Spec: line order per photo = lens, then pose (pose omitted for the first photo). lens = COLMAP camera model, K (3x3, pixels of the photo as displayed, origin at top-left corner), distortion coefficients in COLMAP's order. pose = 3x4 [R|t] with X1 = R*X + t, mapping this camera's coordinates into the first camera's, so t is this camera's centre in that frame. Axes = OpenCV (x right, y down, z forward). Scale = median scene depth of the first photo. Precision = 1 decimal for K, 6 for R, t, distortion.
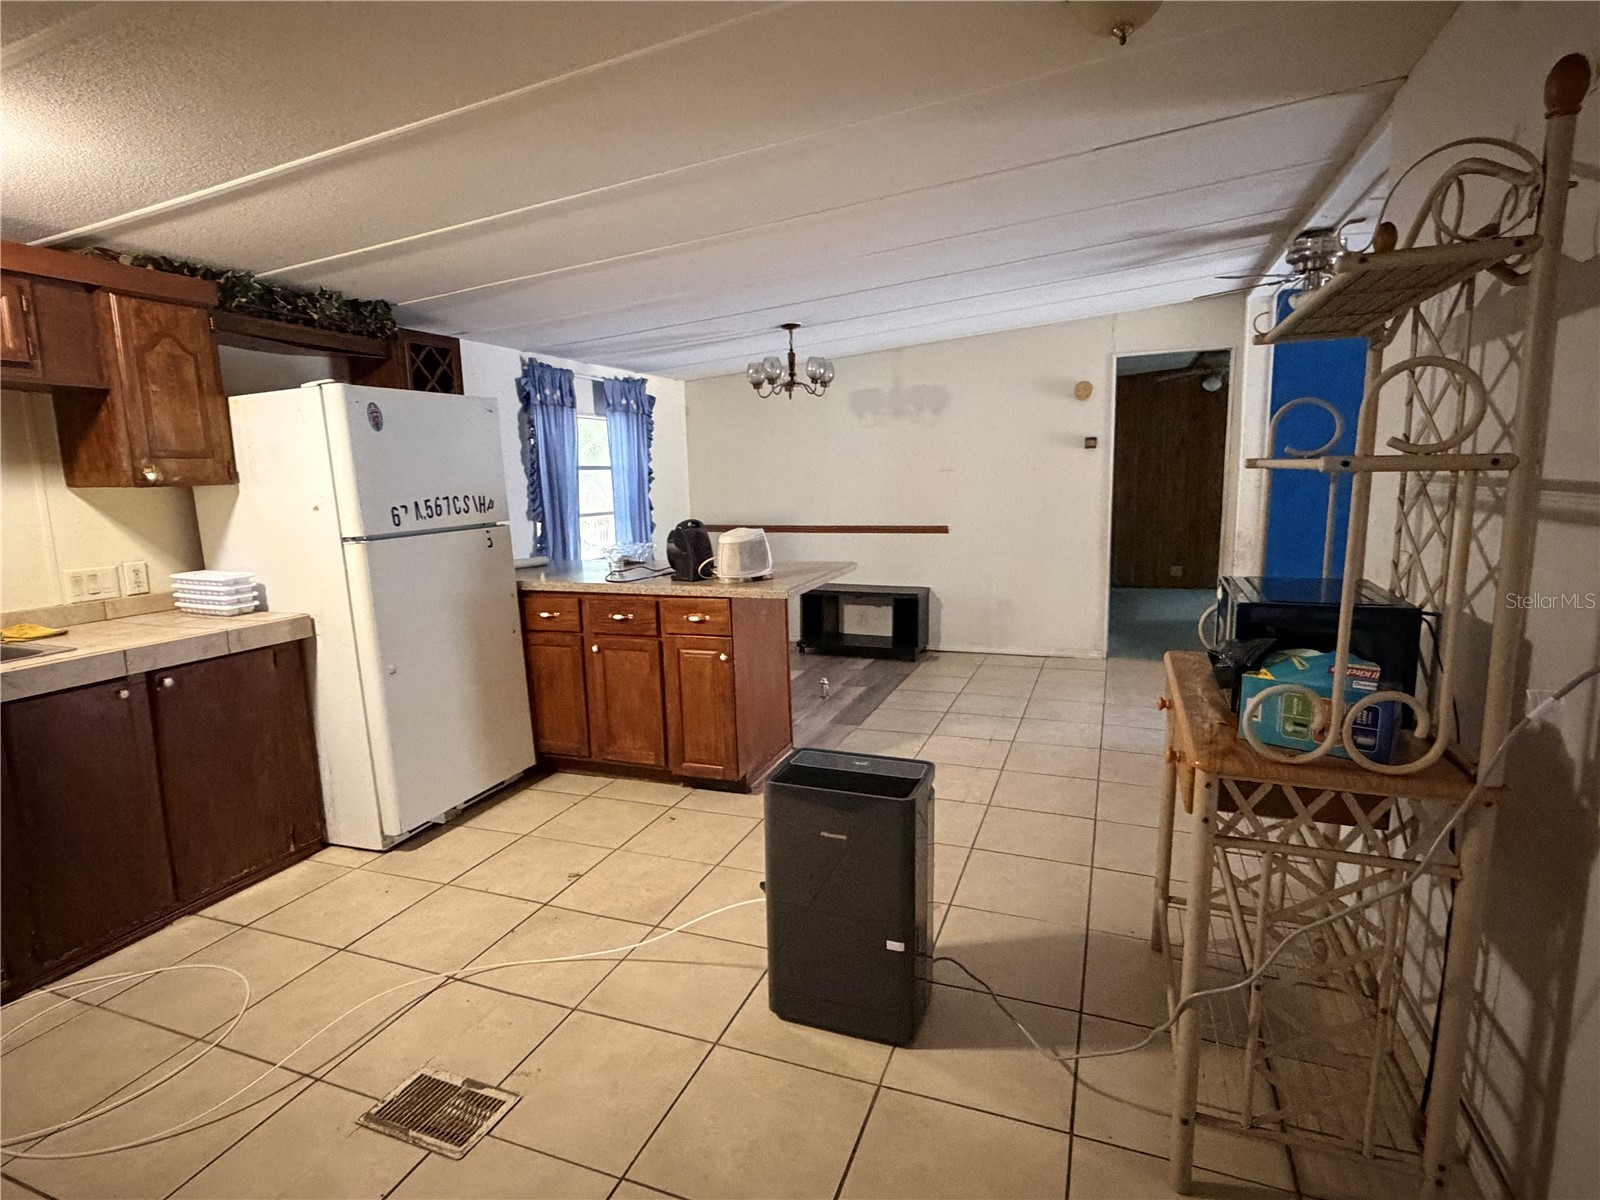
lens RADIAL K [[833.8, 0, 801.9], [0, 833.8, 597.0], [0, 0, 1]] dist [0.004328, -0.002332]
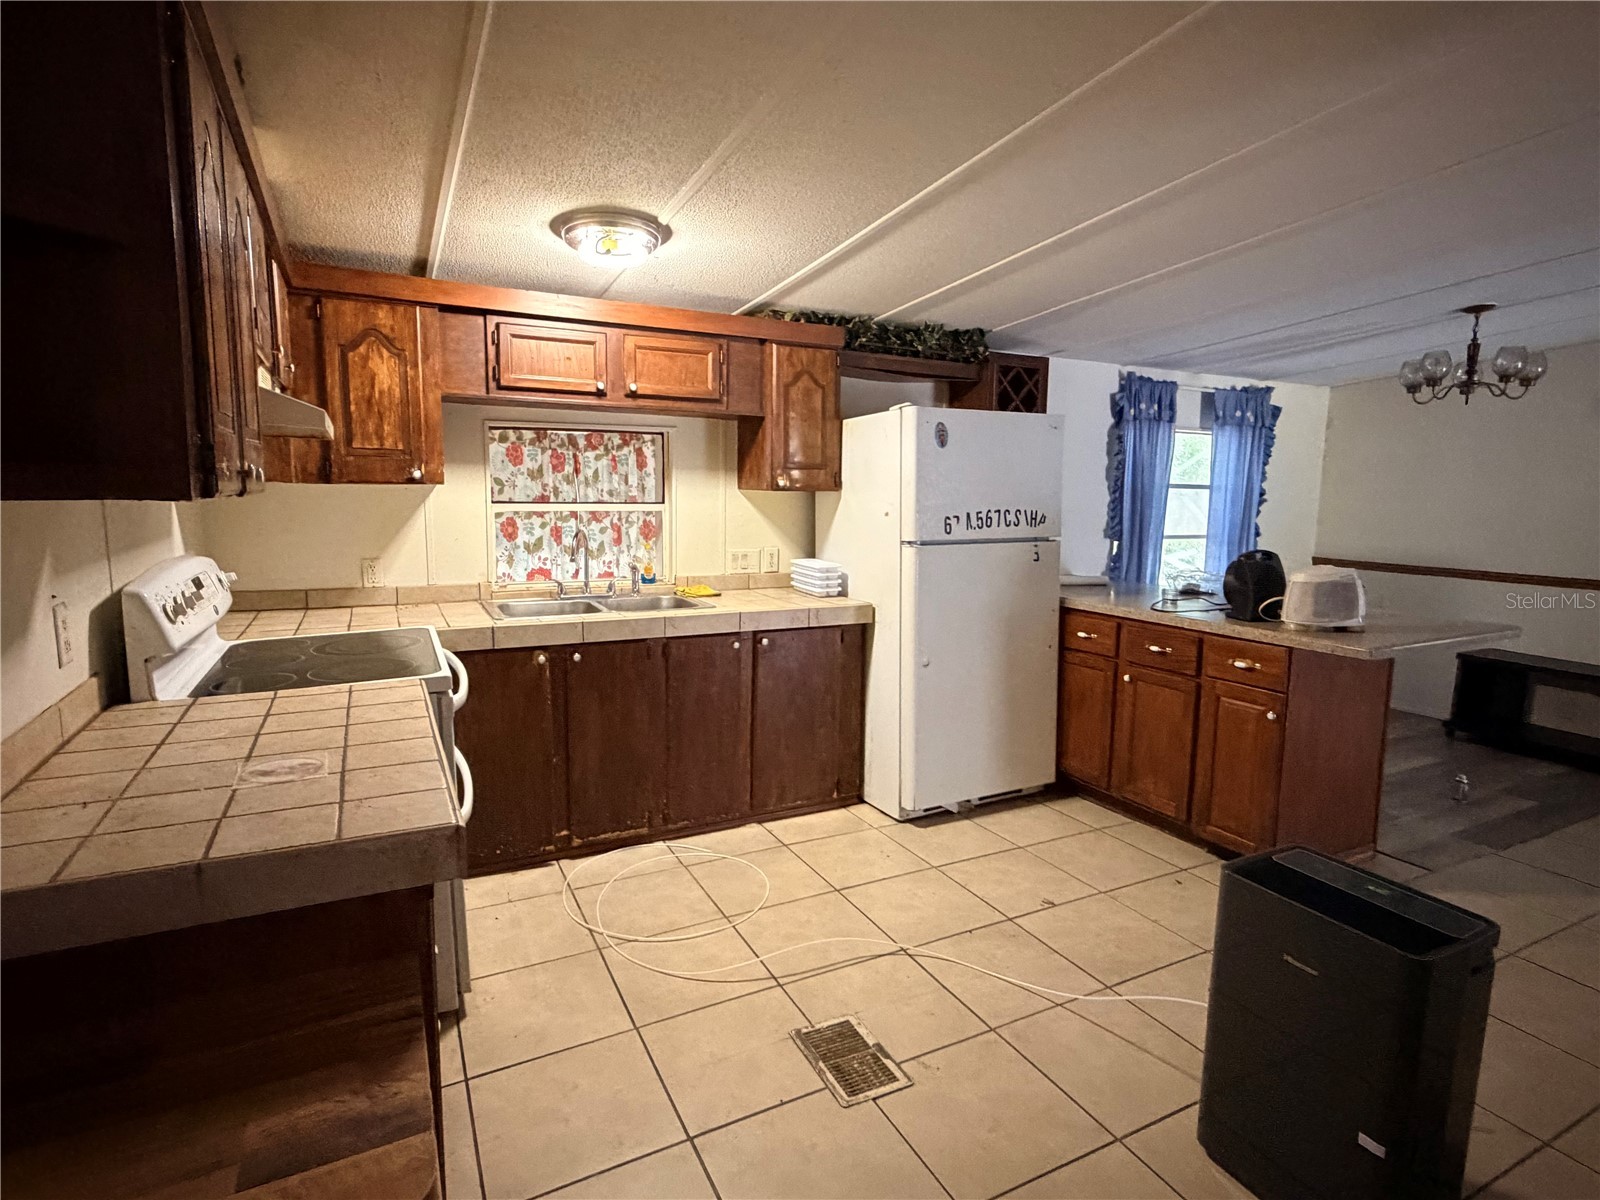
lens RADIAL K [[833.8, 0, 801.4], [0, 833.8, 604.3], [0, 0, 1]] dist [0.004328, -0.002332]
pose [[0.737654, 0.124440, -0.663613, 0.105646], [-0.130300, 0.990630, 0.040923, -0.012180], [0.662487, 0.056282, 0.746956, 0.054042]]
